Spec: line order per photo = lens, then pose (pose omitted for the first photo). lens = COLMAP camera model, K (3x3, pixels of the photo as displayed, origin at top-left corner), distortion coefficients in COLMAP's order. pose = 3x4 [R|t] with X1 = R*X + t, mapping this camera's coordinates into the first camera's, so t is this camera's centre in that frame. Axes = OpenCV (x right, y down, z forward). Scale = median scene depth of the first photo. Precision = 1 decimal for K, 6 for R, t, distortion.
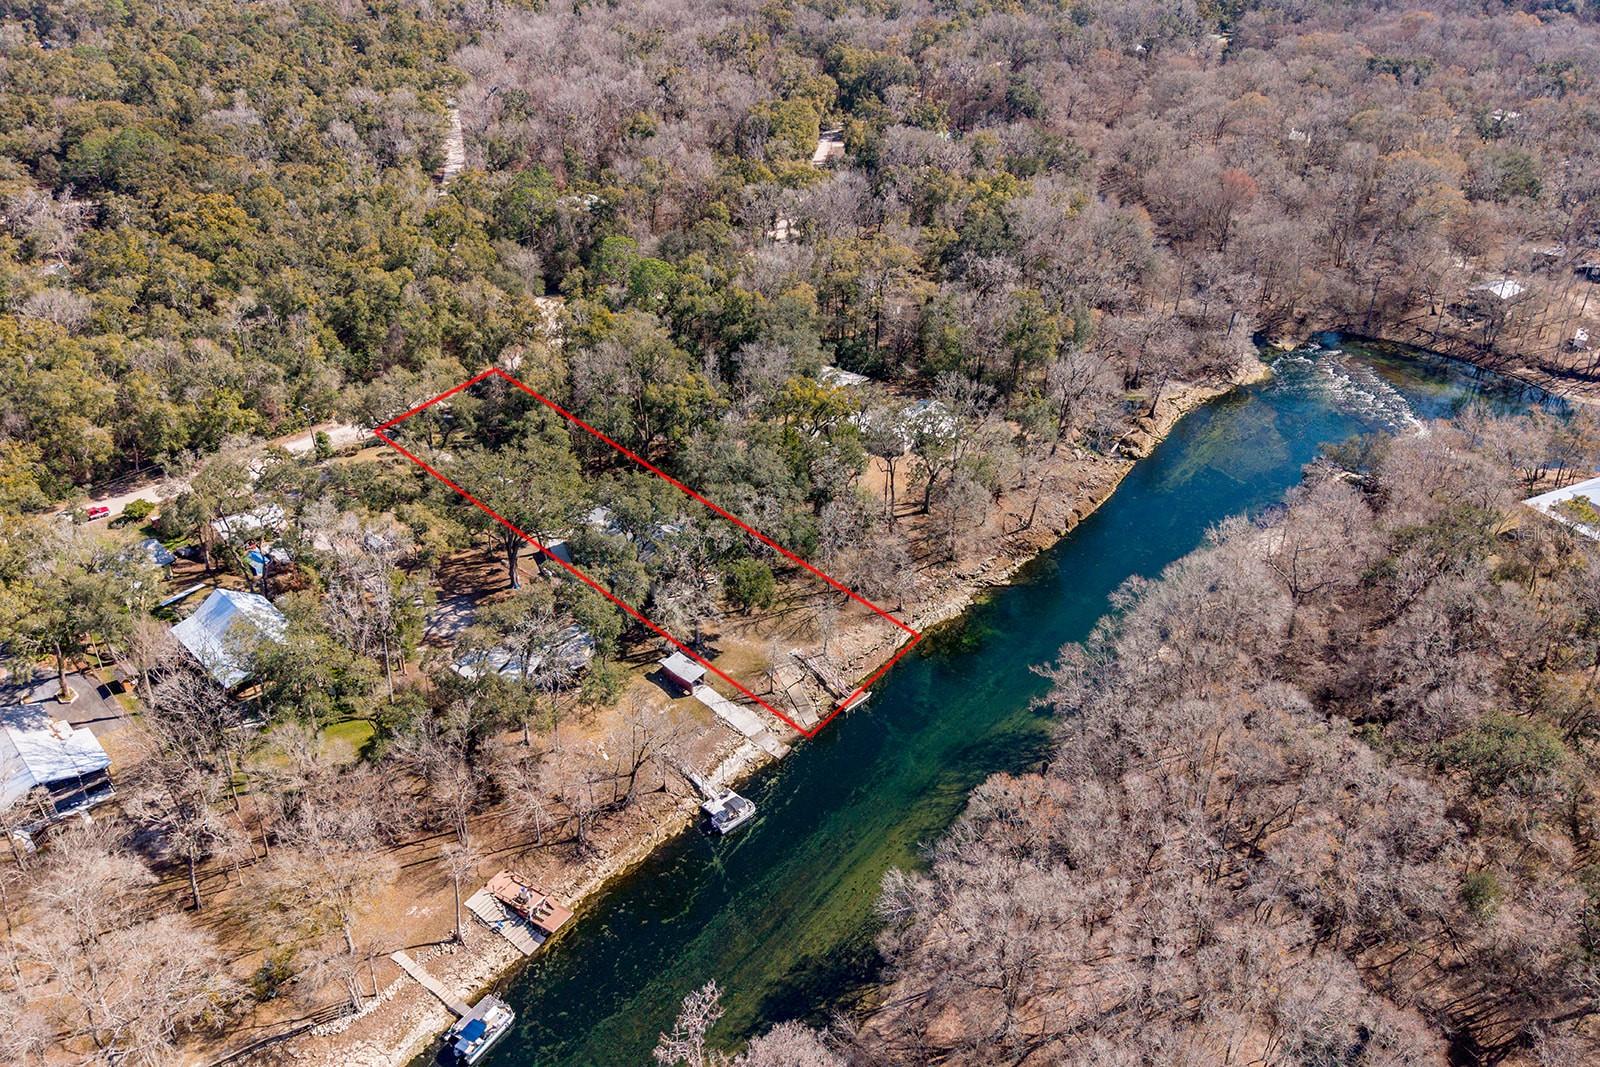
lens RADIAL K [[1126.2, 0, 800.0], [0, 1126.2, 533.5], [0, 0, 1]] dist [0.011942, -0.002357]
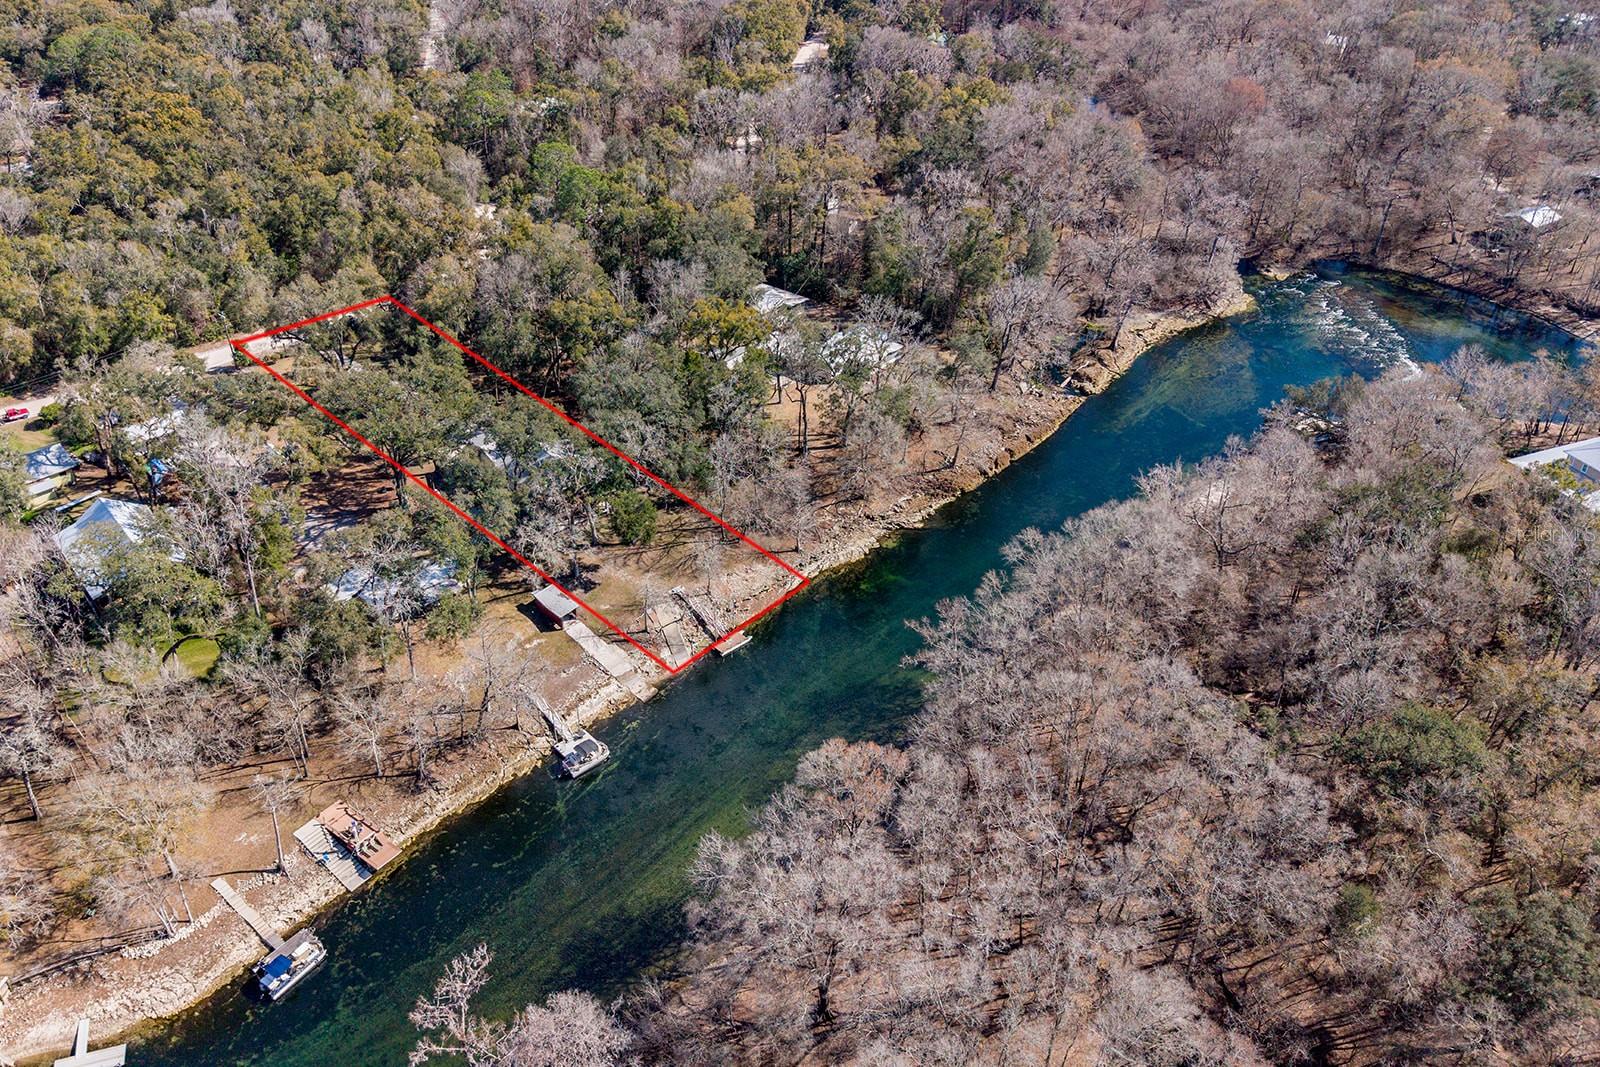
lens RADIAL K [[1091.6, 0, 800.1], [0, 1091.6, 511.0], [0, 0, 1]] dist [0.005601, 0.004435]
pose [[0.994829, 0.044397, -0.091342, 0.161025], [-0.038380, 0.997041, 0.066610, -0.023508], [0.094029, -0.062760, 0.993589, 0.086973]]
